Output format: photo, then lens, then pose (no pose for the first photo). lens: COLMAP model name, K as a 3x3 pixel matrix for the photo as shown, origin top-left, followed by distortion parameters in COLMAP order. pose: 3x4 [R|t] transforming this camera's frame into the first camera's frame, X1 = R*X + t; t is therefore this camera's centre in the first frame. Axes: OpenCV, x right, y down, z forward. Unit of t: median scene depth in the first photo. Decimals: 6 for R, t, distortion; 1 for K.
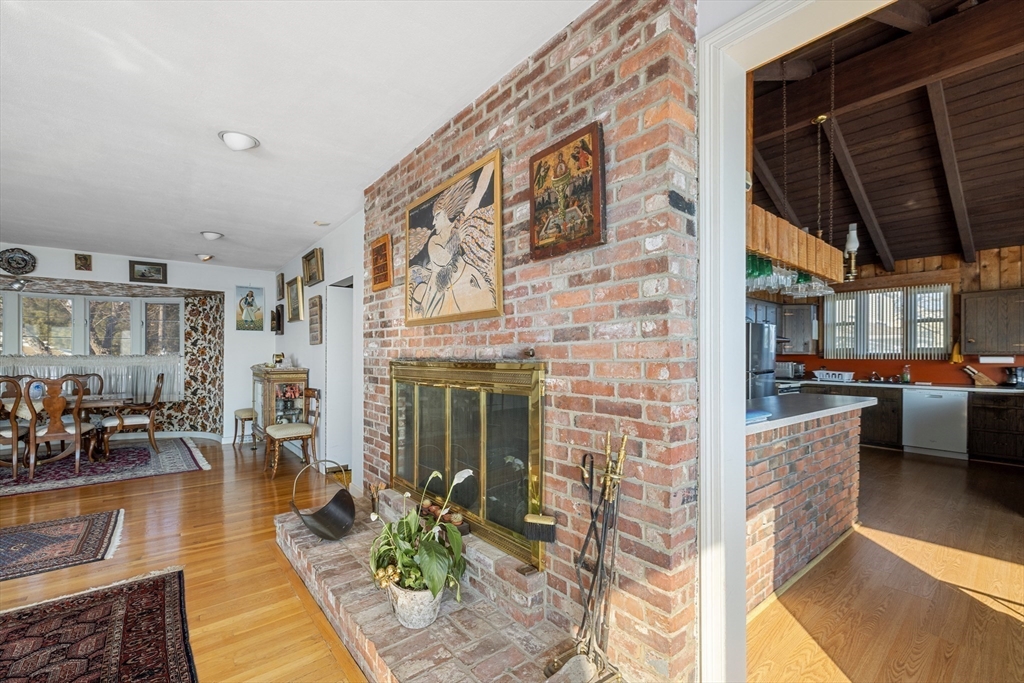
lens RADIAL K [[435.8, 0, 510.2], [0, 435.8, 357.7], [0, 0, 1]] dist [0.000454, 0.000040]
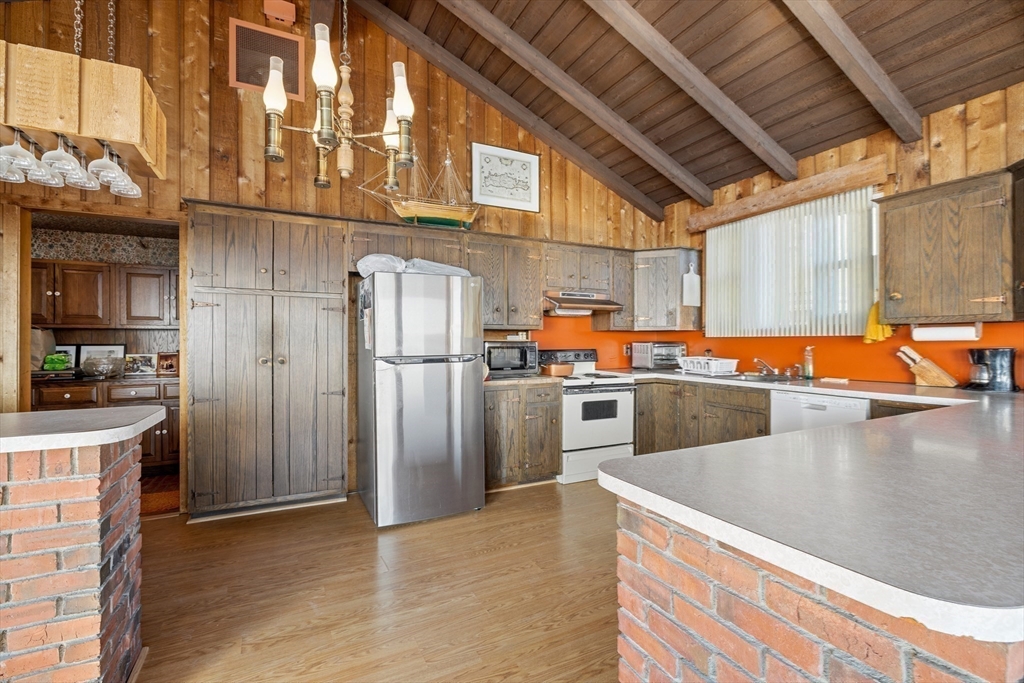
lens RADIAL K [[455.1, 0, 512.0], [0, 455.1, 341.5], [0, 0, 1]] dist [-0.000771, -0.000054]
pose [[0.980214, -0.010340, -0.197668, 0.723581], [0.009592, 0.999943, -0.004742, 0.011252], [0.197706, 0.002752, 0.980258, 0.405234]]
